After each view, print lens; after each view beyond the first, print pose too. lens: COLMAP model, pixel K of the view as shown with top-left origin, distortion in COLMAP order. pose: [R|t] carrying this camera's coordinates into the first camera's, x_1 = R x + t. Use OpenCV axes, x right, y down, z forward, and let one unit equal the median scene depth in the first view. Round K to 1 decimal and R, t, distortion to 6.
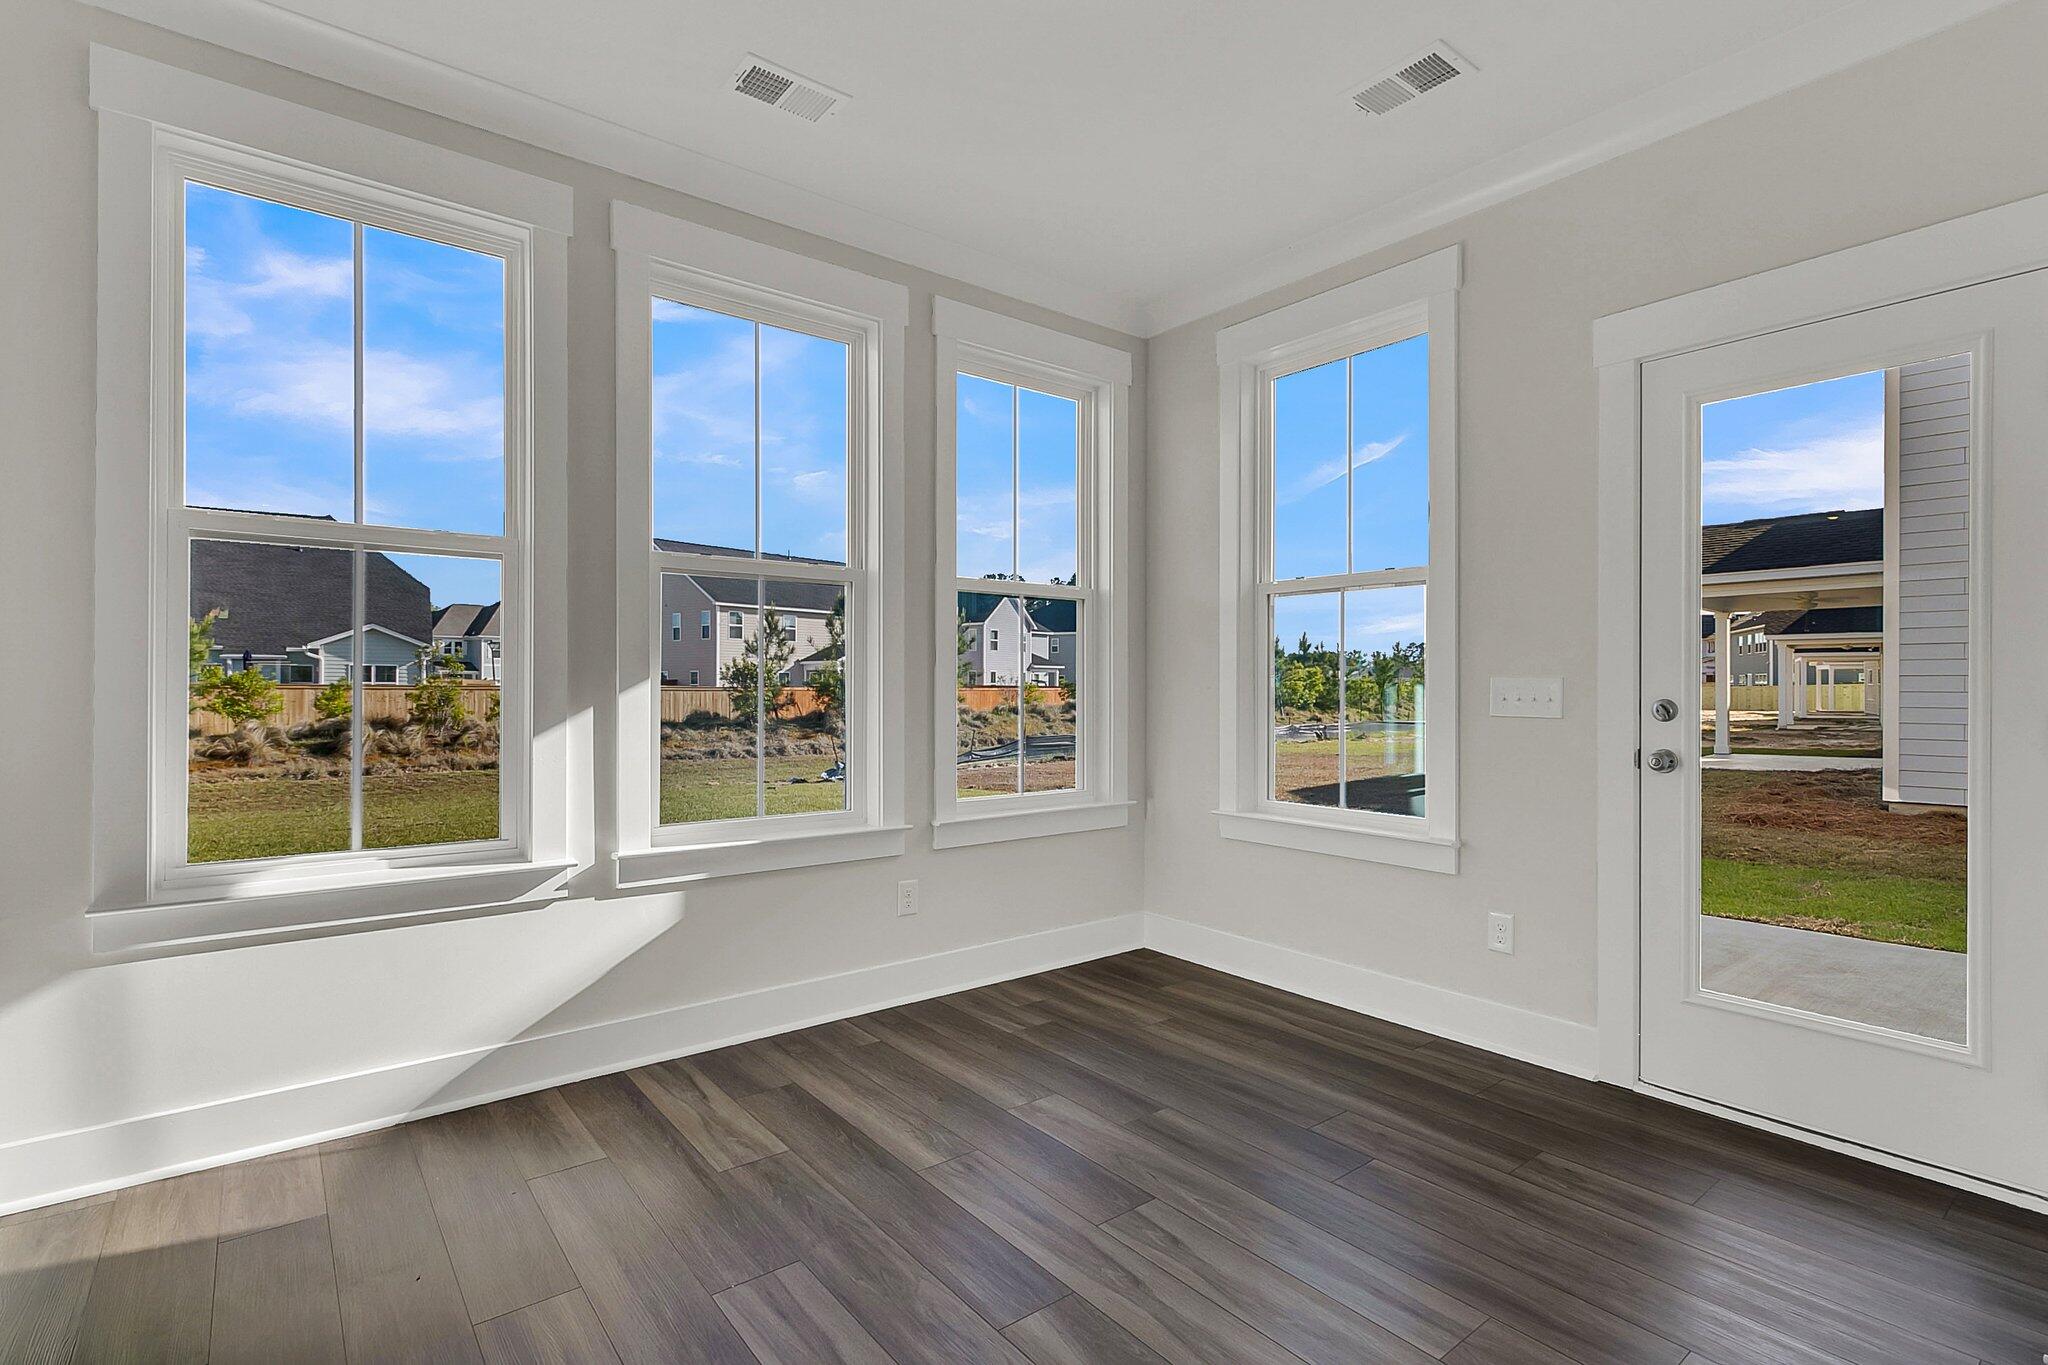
lens RADIAL K [[983.2, 0, 1024.4], [0, 983.2, 685.3], [0, 0, 1]] dist [0.001270, 0.000133]
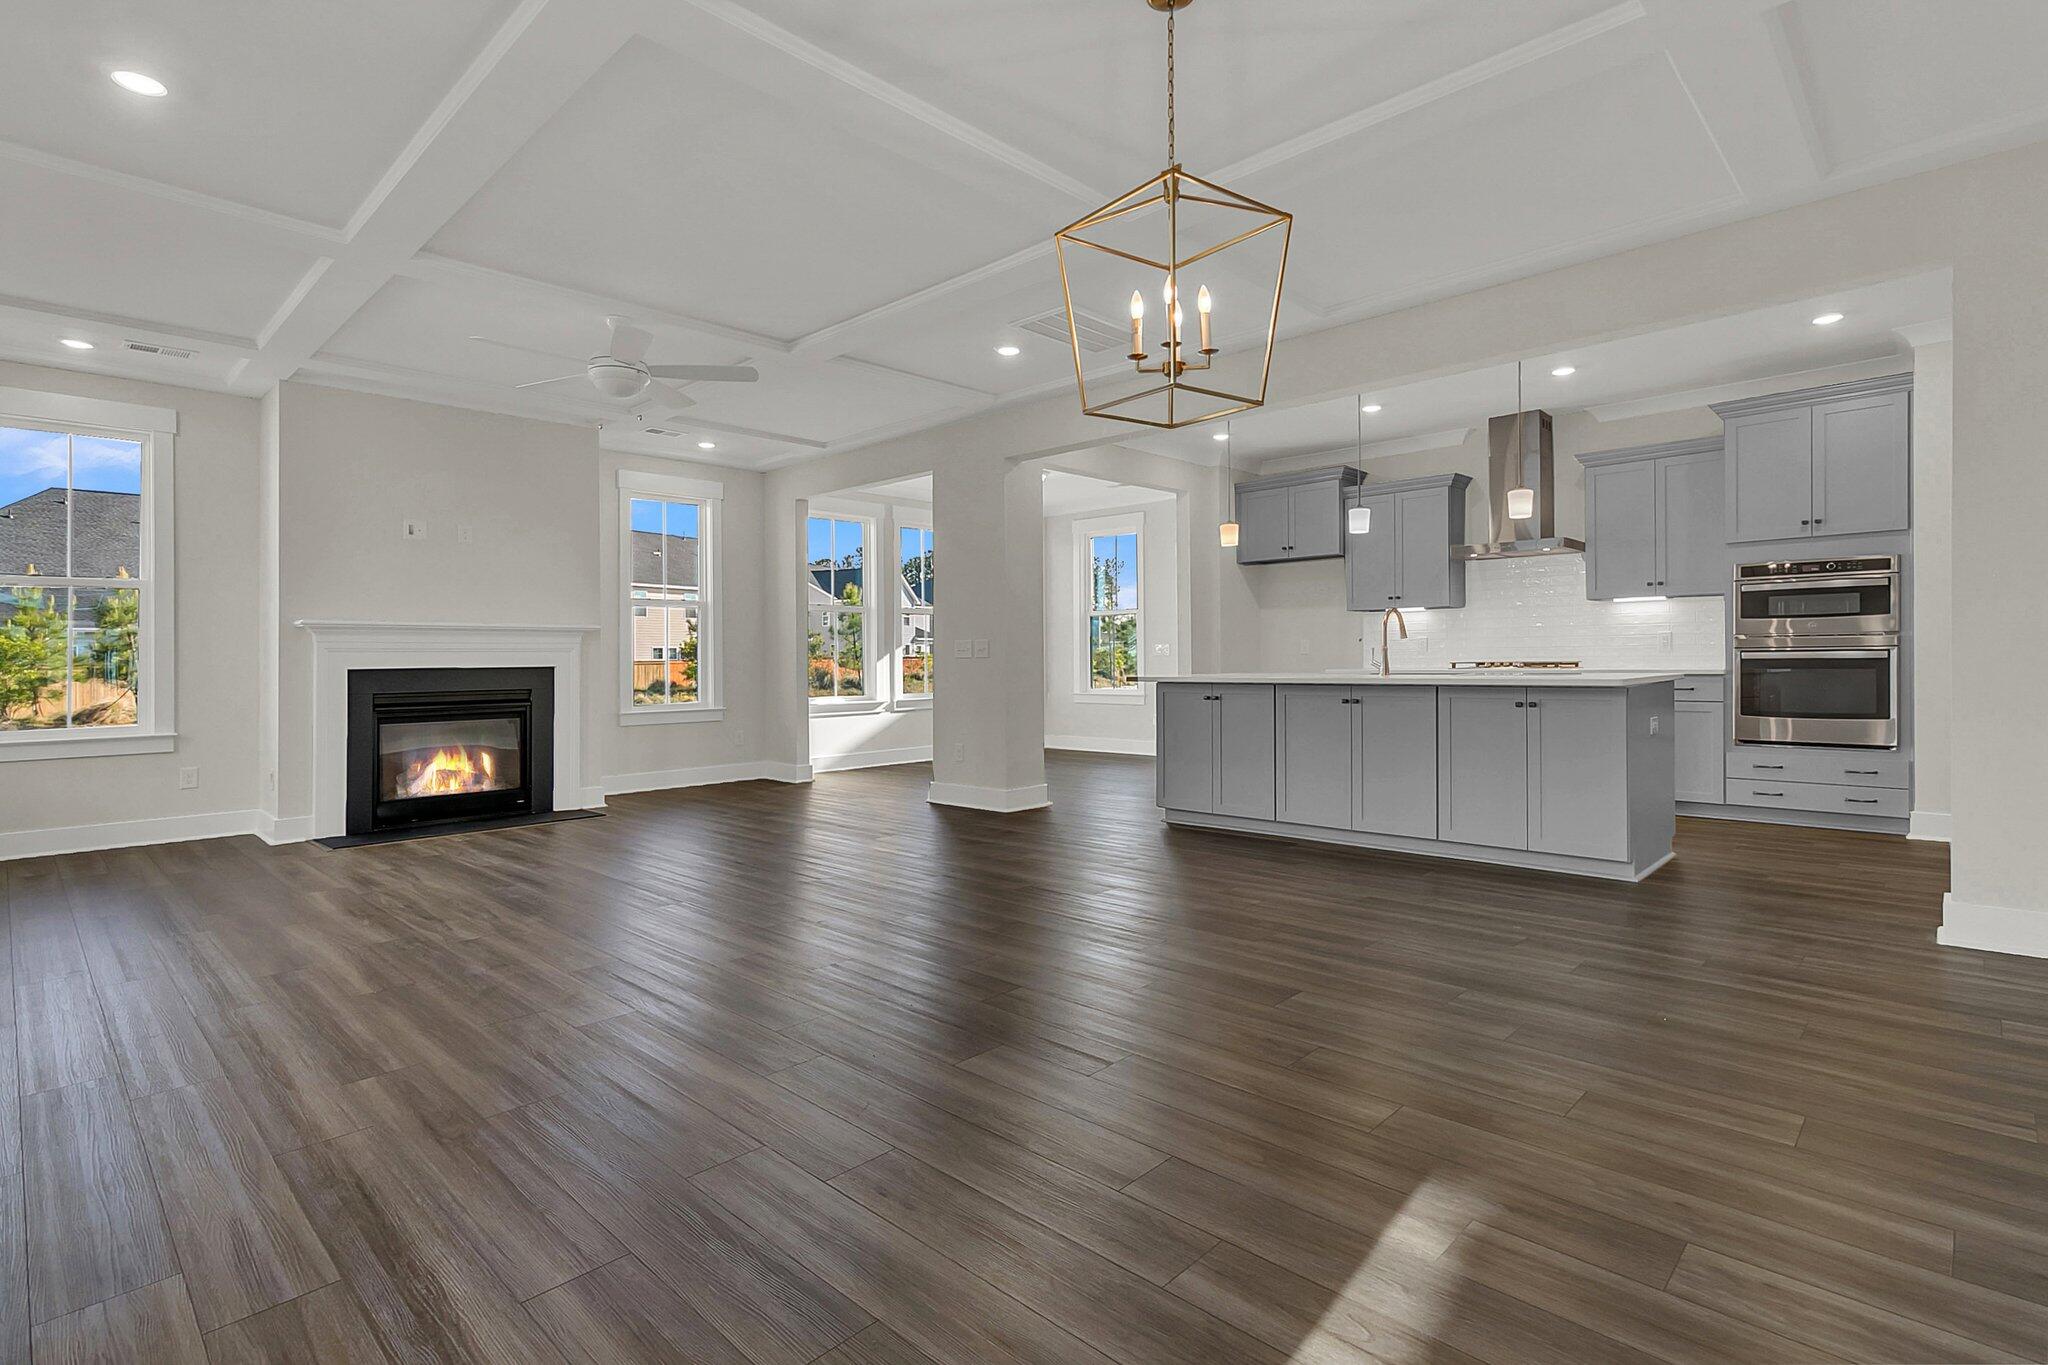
lens RADIAL K [[983.2, 0, 1020.7], [0, 983.2, 669.9], [0, 0, 1]] dist [0.001270, 0.000133]
pose [[0.988774, -0.020132, 0.148053, -0.378565], [0.018147, 0.999727, 0.014751, 0.026588], [-0.148310, -0.011899, 0.988869, -1.796170]]
